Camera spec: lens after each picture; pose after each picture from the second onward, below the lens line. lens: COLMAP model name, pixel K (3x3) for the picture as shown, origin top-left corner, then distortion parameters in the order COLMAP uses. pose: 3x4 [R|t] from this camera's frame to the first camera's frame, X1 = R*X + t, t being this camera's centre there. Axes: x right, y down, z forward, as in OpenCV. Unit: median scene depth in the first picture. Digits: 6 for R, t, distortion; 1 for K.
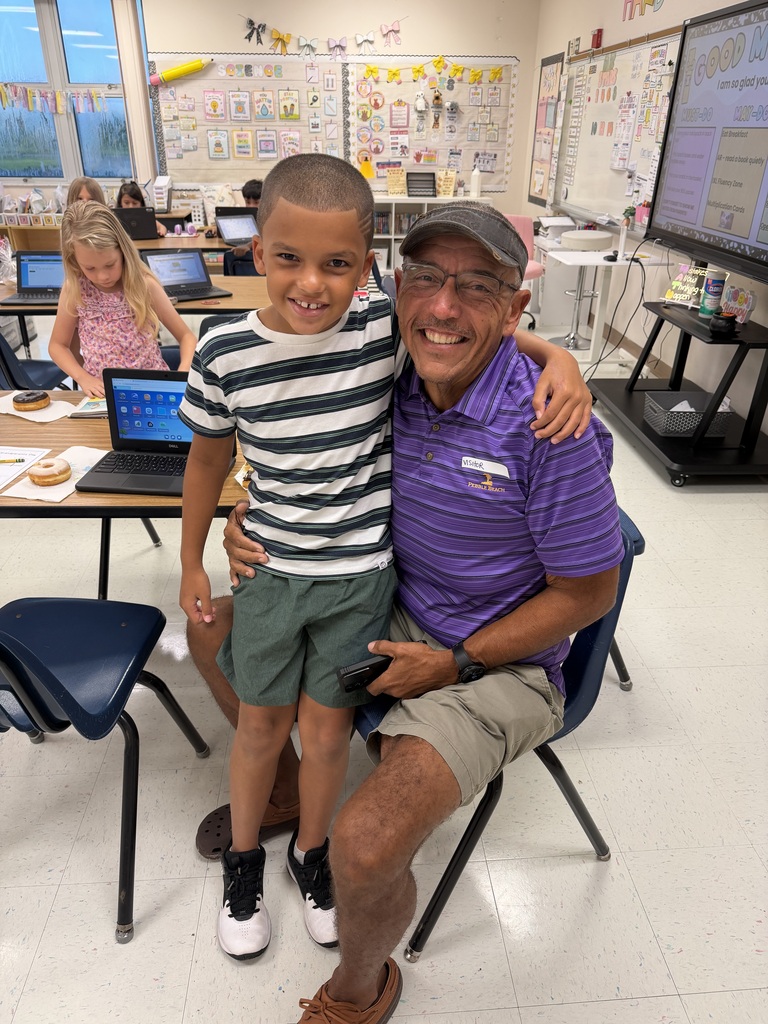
lens RADIAL K [[712.6, 0, 382.9], [0, 712.6, 514.5], [0, 0, 1]] dist [-0.009063, -0.003600]
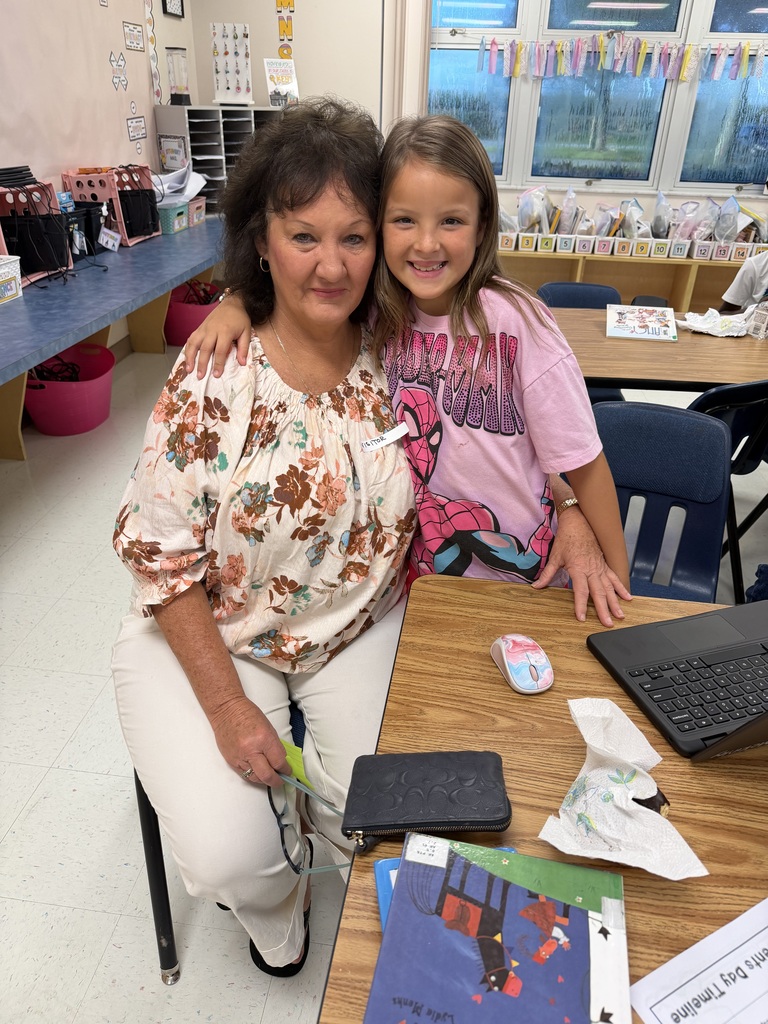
lens RADIAL K [[712.6, 0, 378.3], [0, 712.6, 508.8], [0, 0, 1]] dist [-0.009063, -0.003600]
pose [[0.978508, 0.107861, -0.175751, -0.559447], [-0.101822, 0.993871, 0.043052, -0.178273], [0.179317, -0.024231, 0.983493, 0.307149]]
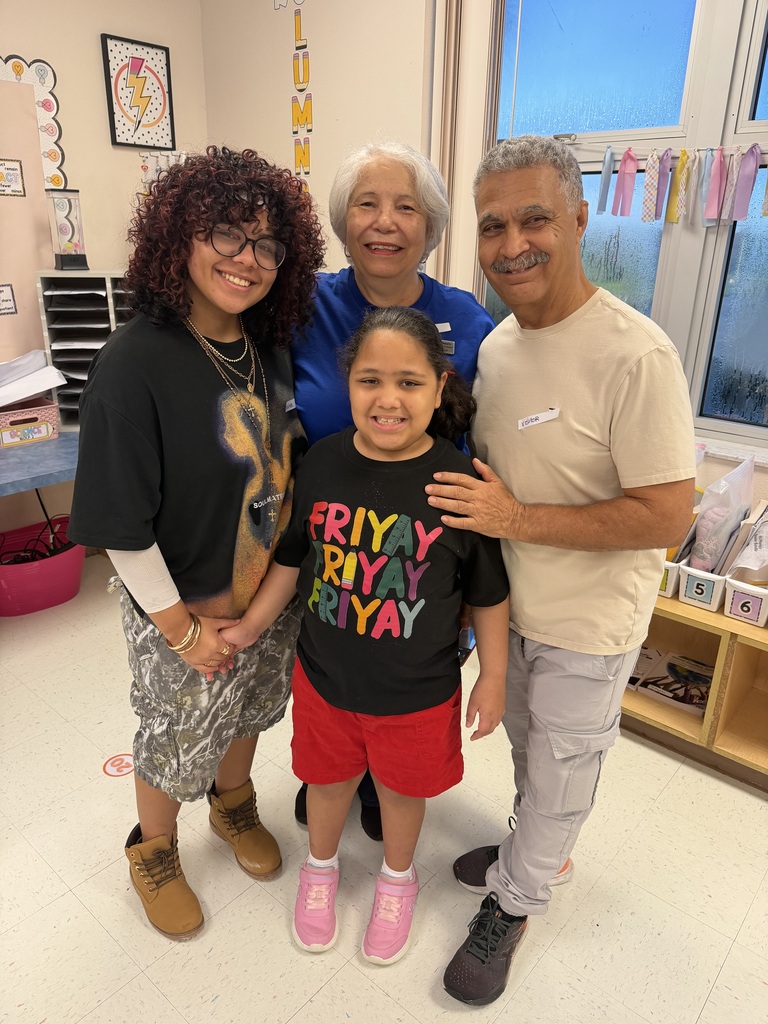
lens RADIAL K [[712.6, 0, 341.1], [0, 712.6, 527.3], [0, 0, 1]] dist [-0.009063, -0.003600]
pose [[0.714808, 0.263322, -0.647852, -0.459899], [-0.332997, 0.942796, 0.015791, -0.389354], [0.614950, 0.204446, 0.761603, 0.684442]]
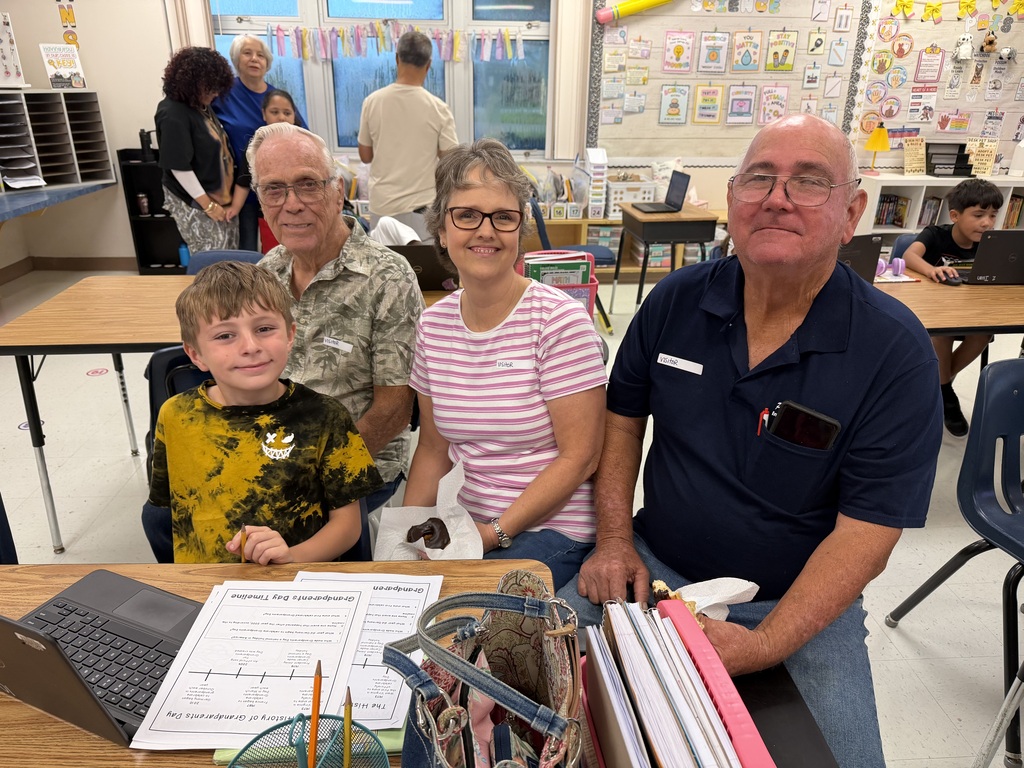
lens RADIAL K [[712.6, 0, 514.9], [0, 712.6, 376.6], [0, 0, 1]] dist [-0.009063, -0.003600]
pose [[0.999926, 0.003792, -0.011558, -0.381767], [-0.004890, 0.995319, -0.096517, -0.187309], [0.011138, 0.096566, 0.995264, 0.329090]]
